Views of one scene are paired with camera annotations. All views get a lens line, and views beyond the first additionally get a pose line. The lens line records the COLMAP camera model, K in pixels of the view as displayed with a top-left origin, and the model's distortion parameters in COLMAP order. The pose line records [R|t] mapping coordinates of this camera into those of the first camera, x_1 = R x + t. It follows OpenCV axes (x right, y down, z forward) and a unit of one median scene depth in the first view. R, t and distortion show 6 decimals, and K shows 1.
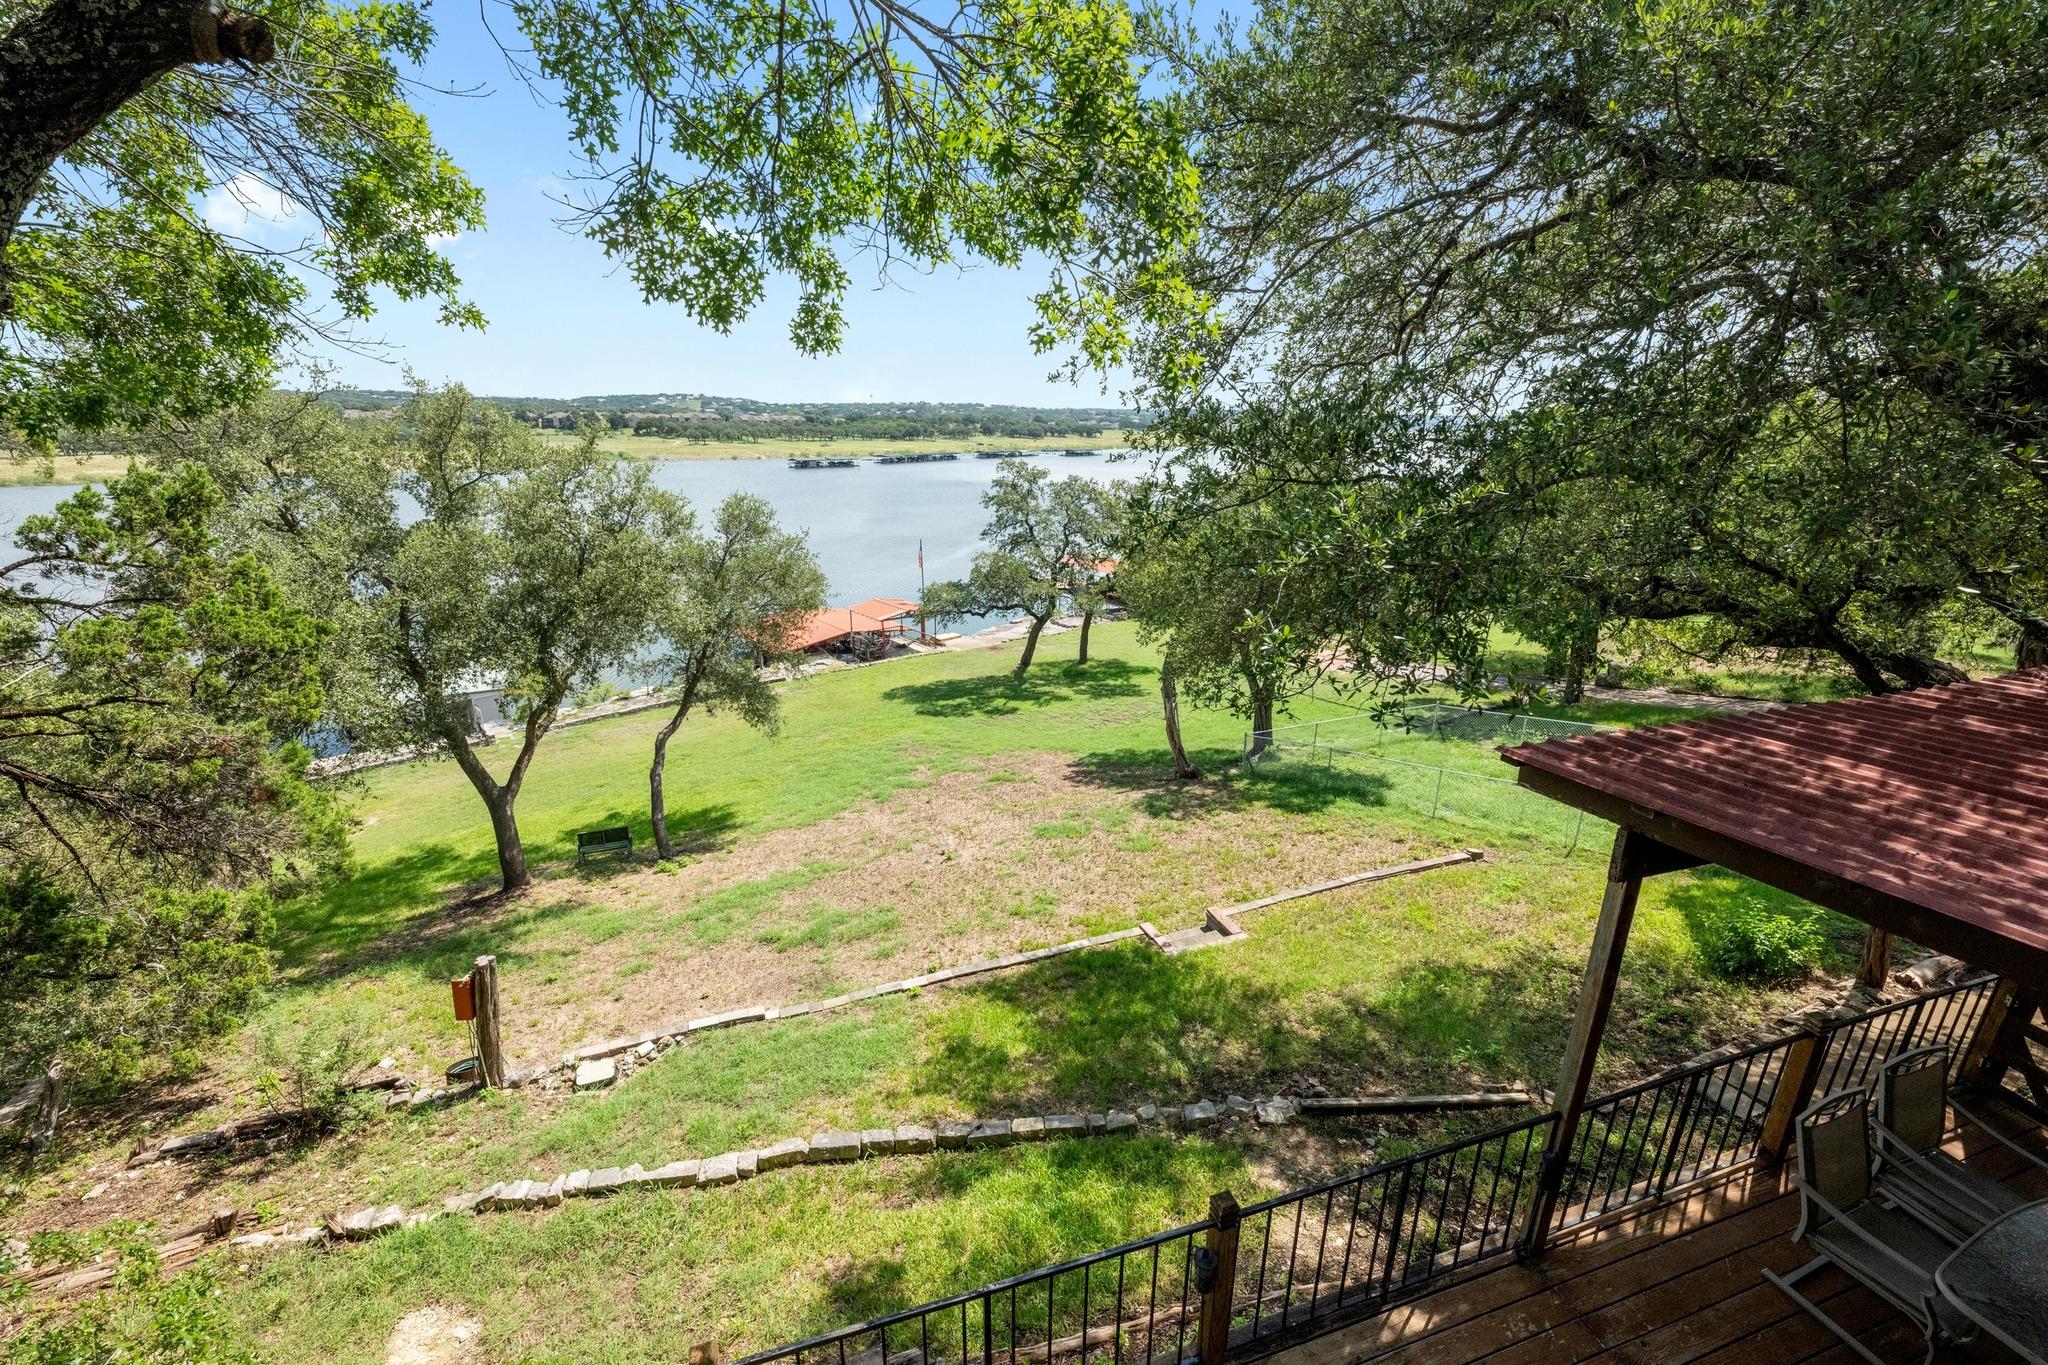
lens RADIAL K [[804.2, 0, 1040.9], [0, 804.2, 679.8], [0, 0, 1]] dist [-0.001471, 0.000013]
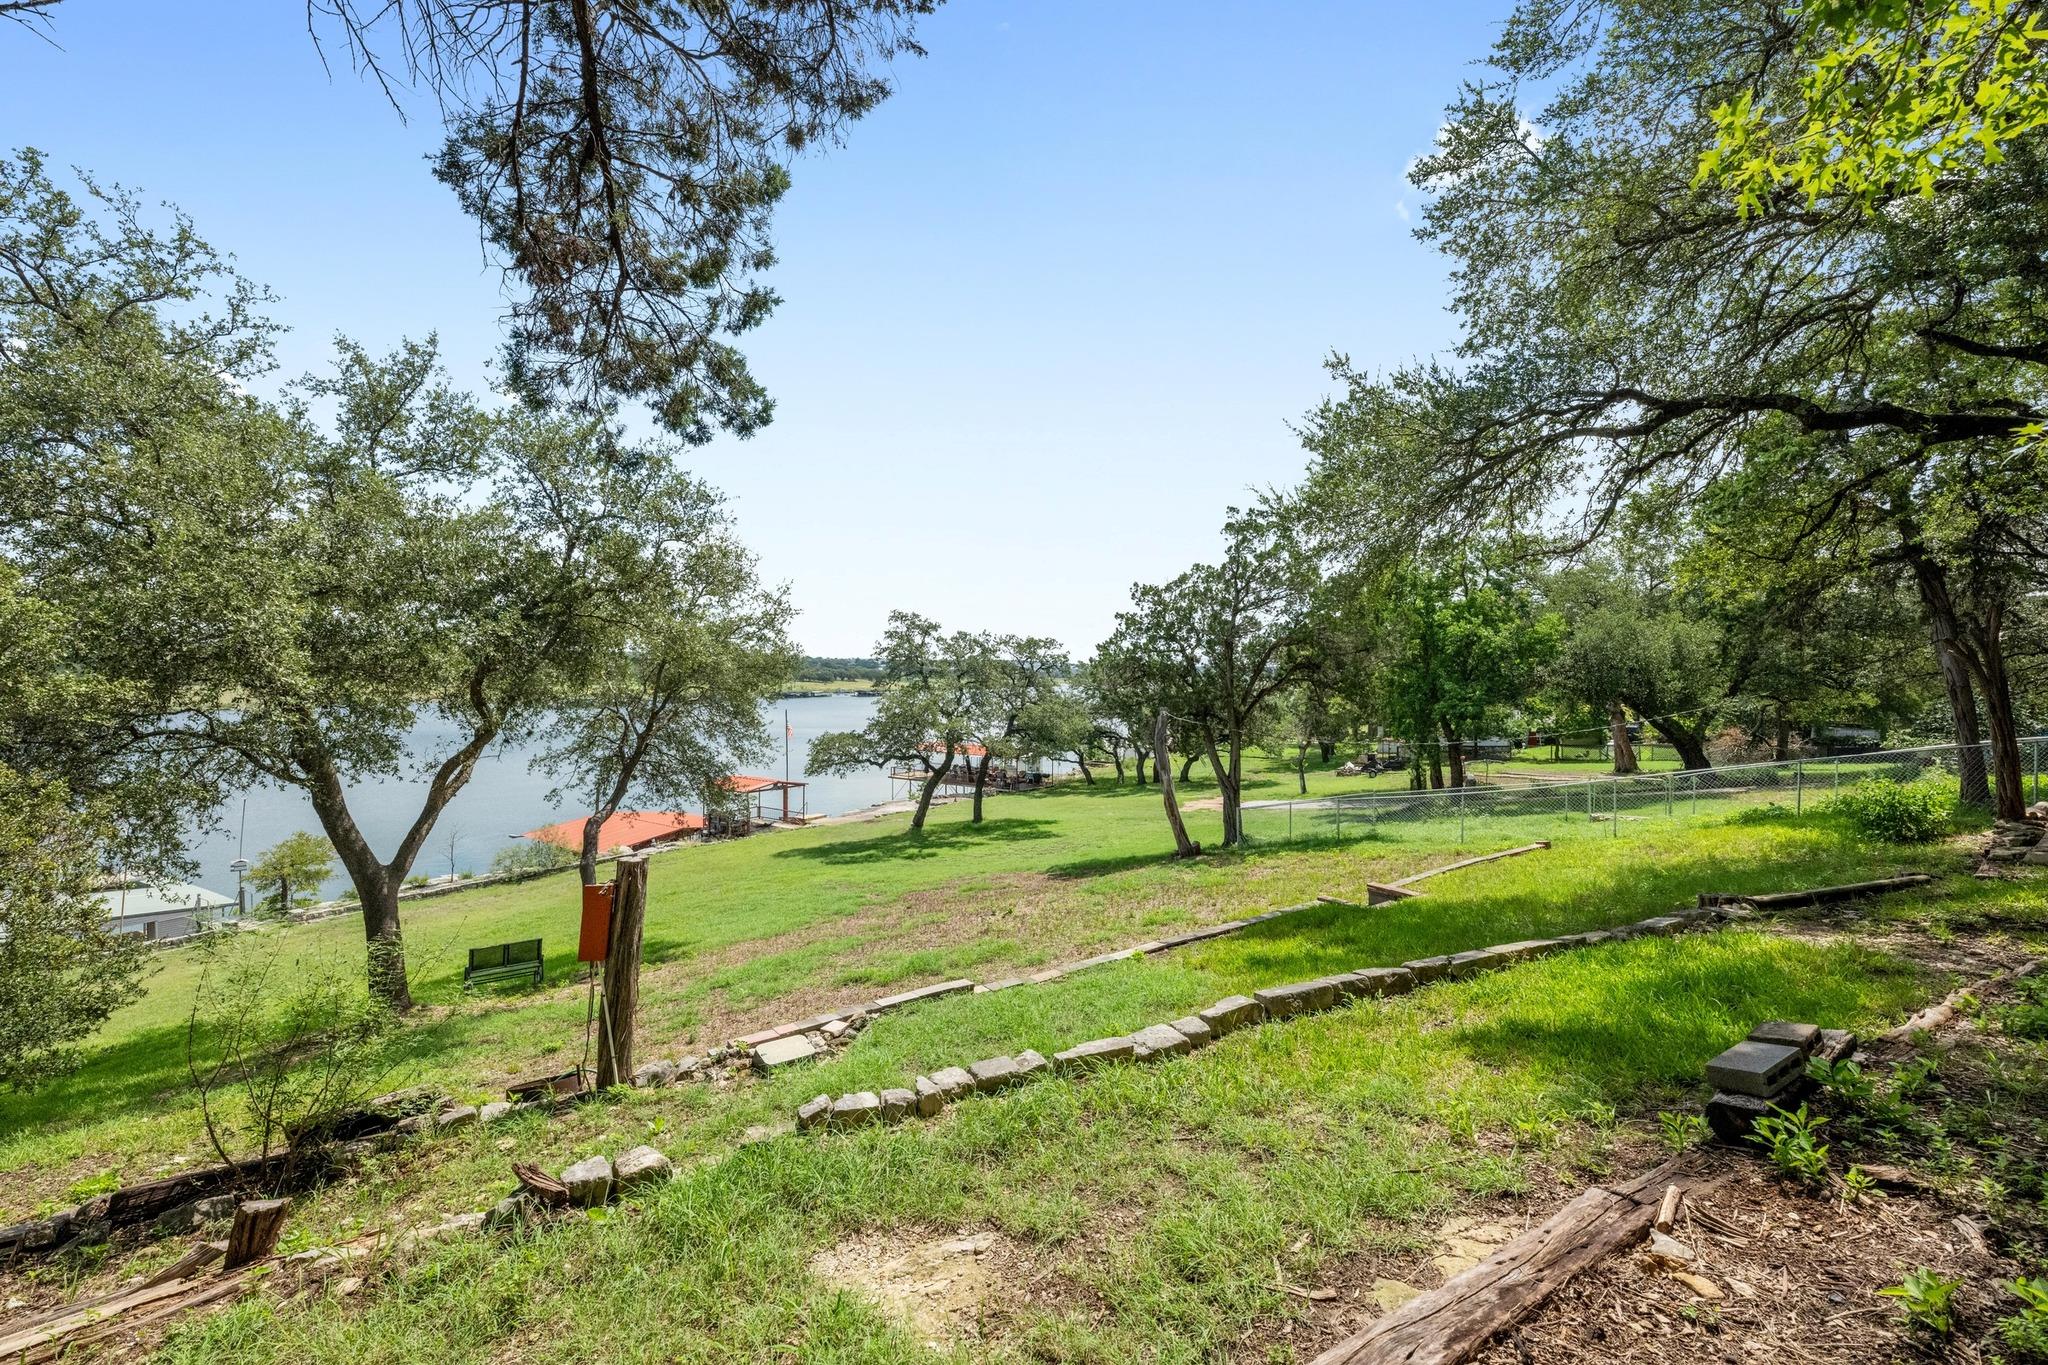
lens RADIAL K [[804.2, 0, 1040.9], [0, 804.2, 679.8], [0, 0, 1]] dist [-0.001471, 0.000013]
pose [[0.967776, -0.005258, 0.251759, -0.884341], [0.077702, 0.957229, -0.278702, 0.685291], [-0.239526, 0.289283, 0.926792, 0.461167]]
